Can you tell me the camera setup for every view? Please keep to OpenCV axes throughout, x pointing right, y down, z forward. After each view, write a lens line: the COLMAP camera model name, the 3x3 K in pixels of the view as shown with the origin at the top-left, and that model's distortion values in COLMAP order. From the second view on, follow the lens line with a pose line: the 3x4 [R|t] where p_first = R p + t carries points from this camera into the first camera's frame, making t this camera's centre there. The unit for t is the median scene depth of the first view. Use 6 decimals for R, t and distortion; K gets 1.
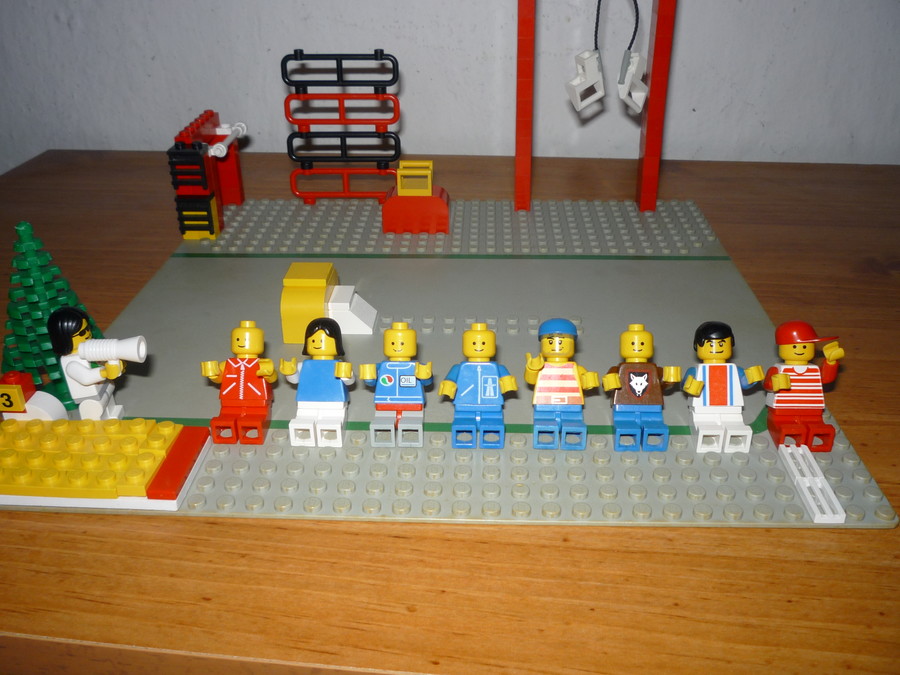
lens RADIAL K [[846.4, 0, 448.7], [0, 846.4, 334.4], [0, 0, 1]] dist [-0.094515, 0.113541]
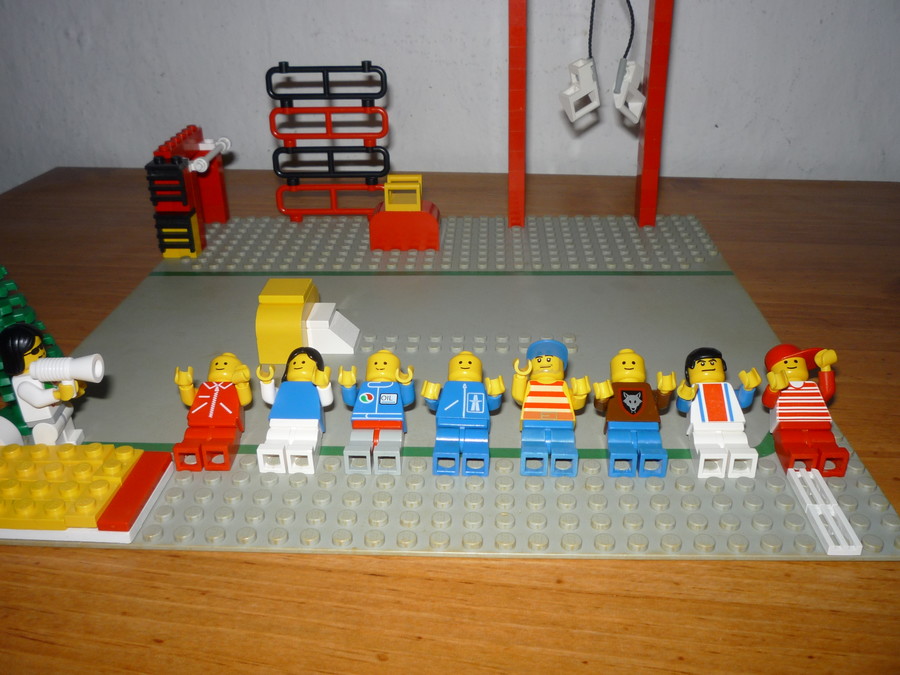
lens RADIAL K [[846.4, 0, 448.7], [0, 846.4, 334.4], [0, 0, 1]] dist [-0.094515, 0.113541]
pose [[0.999954, -0.005262, -0.007973, 0.018338], [0.005004, 0.999474, -0.032036, 0.007022], [0.008137, 0.031995, 0.999455, 0.044386]]
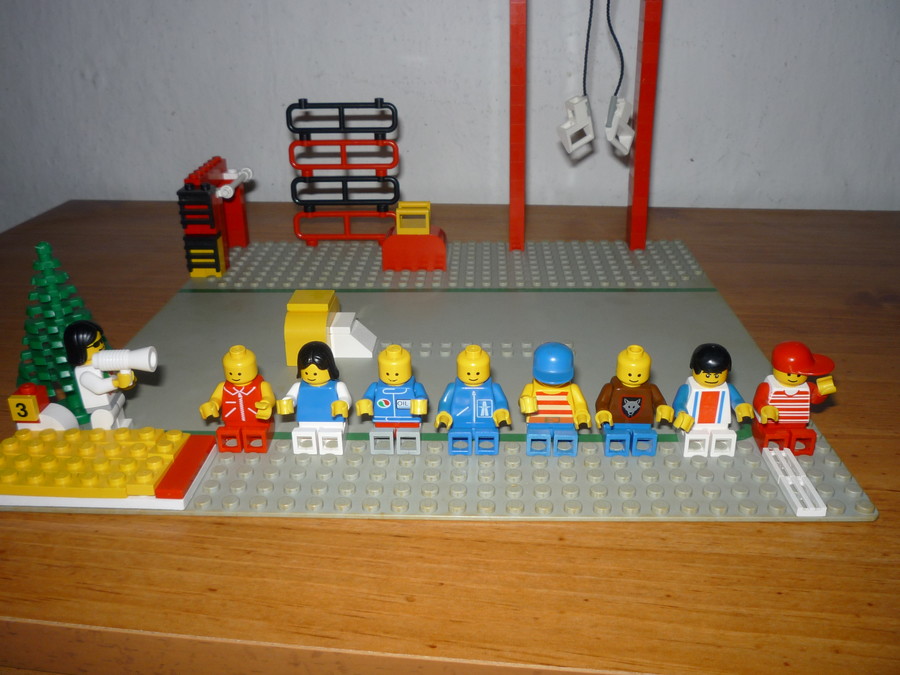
lens RADIAL K [[846.4, 0, 448.7], [0, 846.4, 334.4], [0, 0, 1]] dist [-0.094515, 0.113541]
pose [[0.999985, -0.005389, -0.000160, 0.003190], [0.005357, 0.996550, -0.082825, 0.045520], [0.000606, 0.082823, 0.996564, -0.030014]]
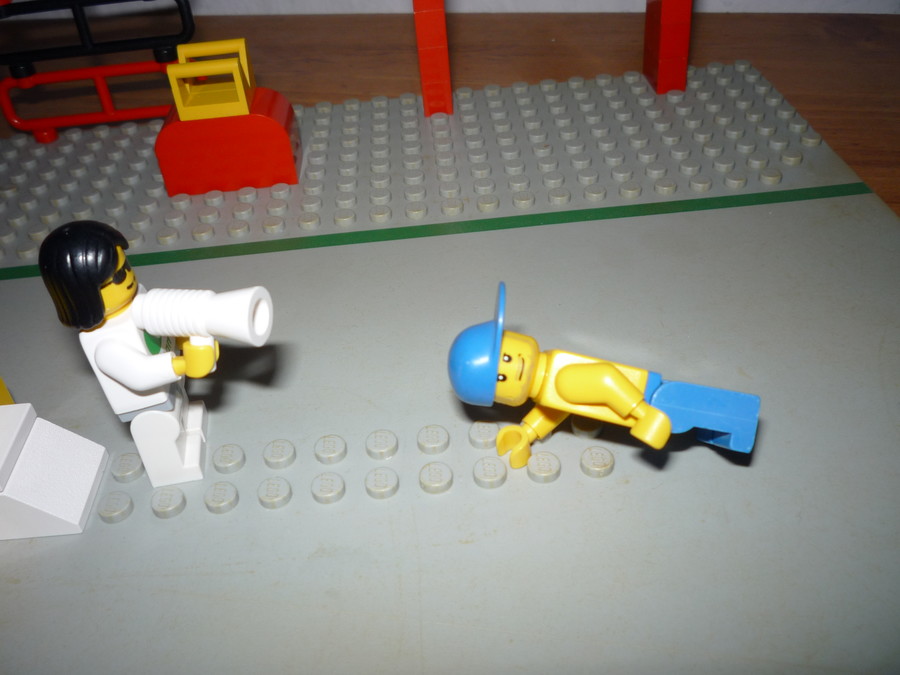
lens RADIAL K [[846.4, 0, 448.7], [0, 846.4, 334.4], [0, 0, 1]] dist [-0.094515, 0.113541]
pose [[0.992048, -0.116757, 0.046995, 0.055837], [0.107149, 0.979371, 0.171324, -0.108764], [-0.066028, -0.164926, 0.984093, 0.488391]]
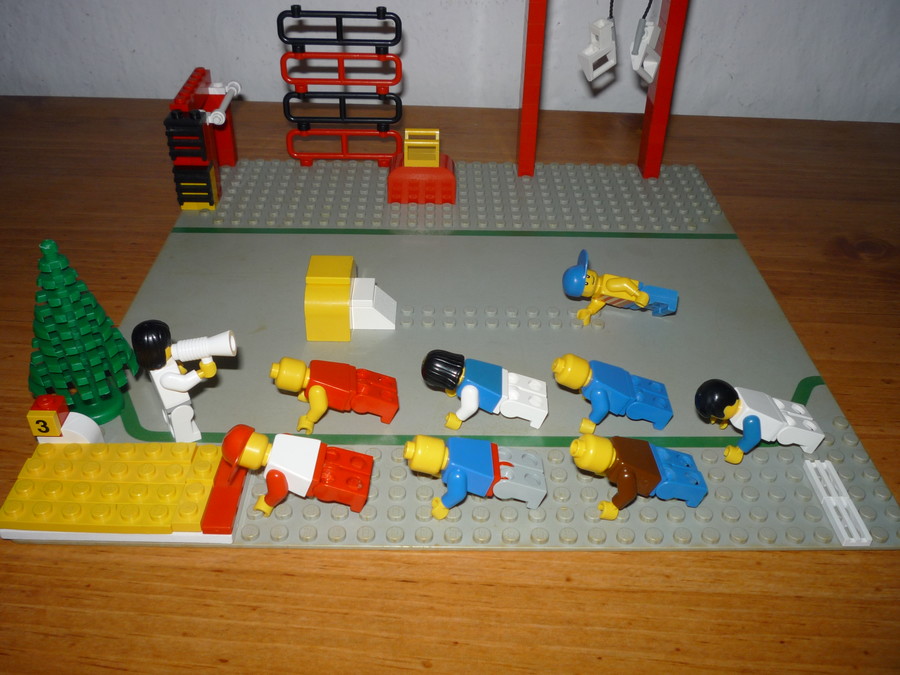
lens RADIAL K [[846.4, 0, 448.7], [0, 846.4, 334.4], [0, 0, 1]] dist [-0.094515, 0.113541]
pose [[0.998029, -0.005477, 0.062511, -0.070141], [-0.002584, 0.991752, 0.128146, -0.095854], [-0.062697, -0.128055, 0.989783, 0.006864]]
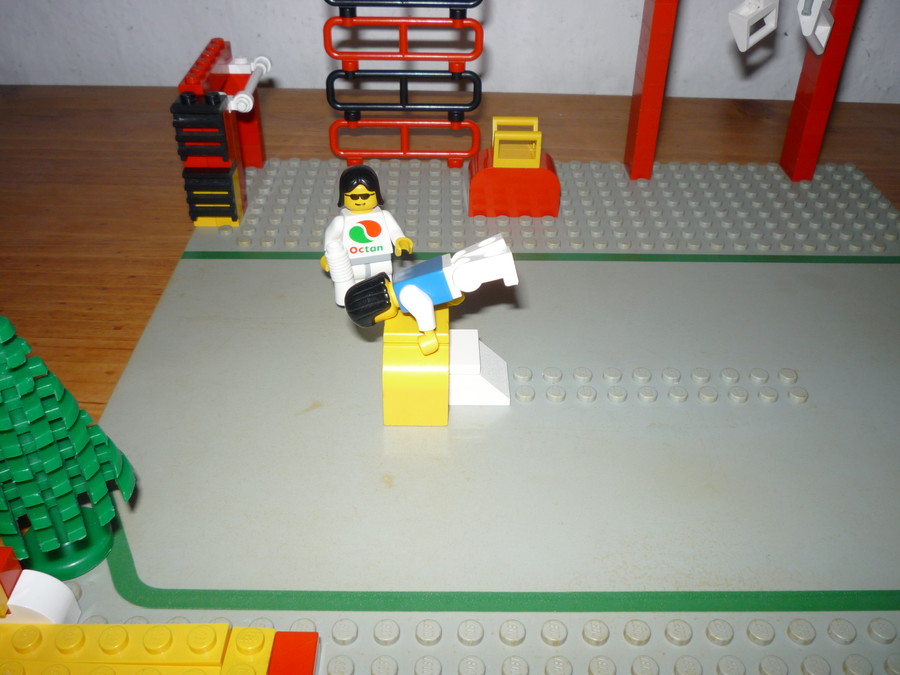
lens RADIAL K [[848.0, 0, 450.0], [0, 848.0, 337.5], [0, 0, 1]] dist [-0.100831, 0.125330]
pose [[0.998413, -0.011219, 0.055184, -0.137372], [0.003875, 0.991319, 0.131422, -0.113500], [-0.056179, -0.131000, 0.989789, 0.258903]]
